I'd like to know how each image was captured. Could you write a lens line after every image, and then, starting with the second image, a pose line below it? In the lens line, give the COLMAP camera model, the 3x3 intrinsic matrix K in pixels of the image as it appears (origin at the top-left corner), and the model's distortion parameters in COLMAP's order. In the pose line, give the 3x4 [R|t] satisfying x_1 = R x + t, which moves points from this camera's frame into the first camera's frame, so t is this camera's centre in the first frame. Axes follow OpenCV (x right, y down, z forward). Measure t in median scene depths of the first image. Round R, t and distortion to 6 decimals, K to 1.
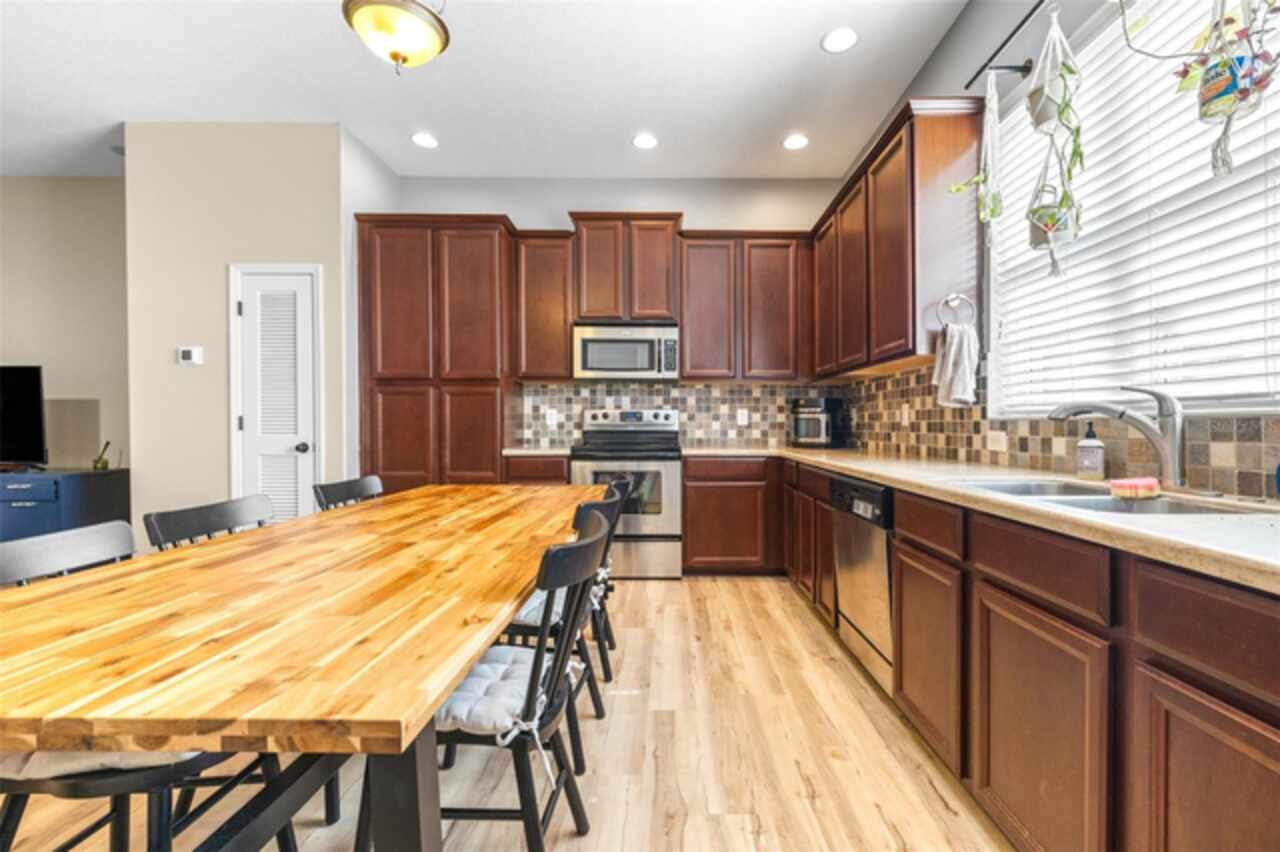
lens RADIAL K [[561.4, 0, 655.9], [0, 561.4, 425.7], [0, 0, 1]] dist [-0.000007, -0.000080]
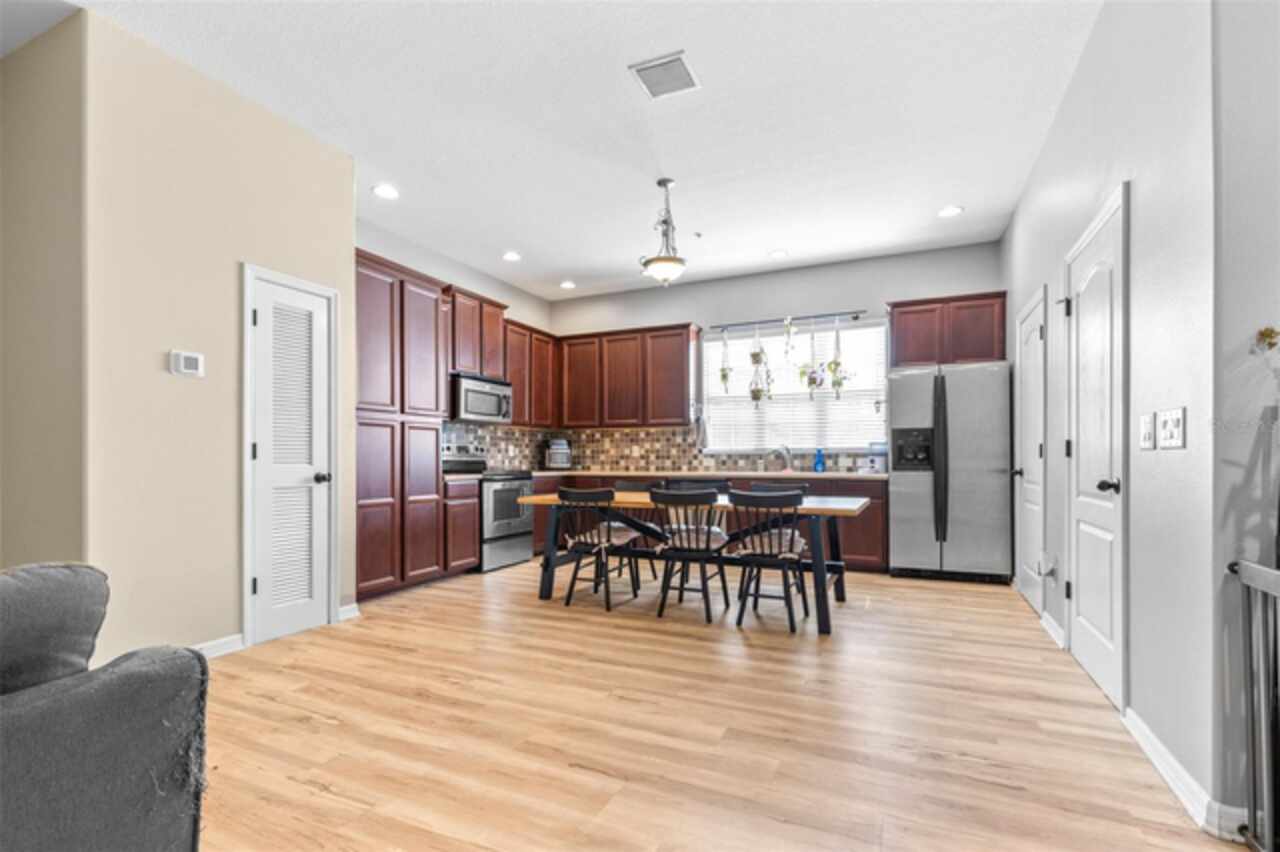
lens RADIAL K [[601.1, 0, 624.8], [0, 601.1, 456.6], [0, 0, 1]] dist [-0.000060, -0.000018]
pose [[0.421849, 0.003481, 0.906660, -1.323377], [0.002488, 0.999984, -0.004997, 0.009254], [-0.906663, 0.004364, 0.421834, 0.104977]]
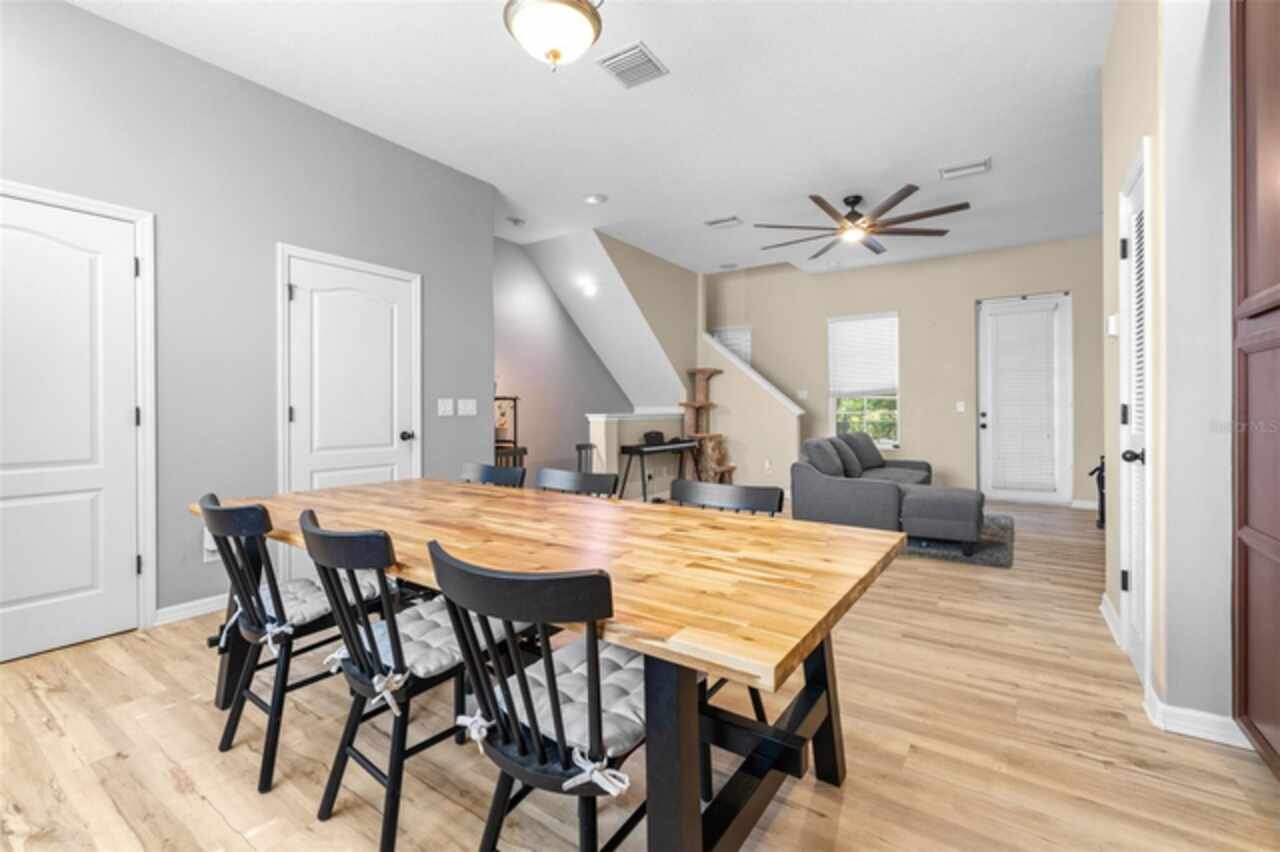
lens RADIAL K [[555.6, 0, 640.5], [0, 555.6, 412.3], [0, 0, 1]] dist [0.000367, -0.000002]
pose [[-0.563421, 0.009097, -0.826120, 0.159897], [0.004535, 0.999958, 0.007919, -0.014001], [0.826157, 0.000716, -0.563439, 0.891912]]
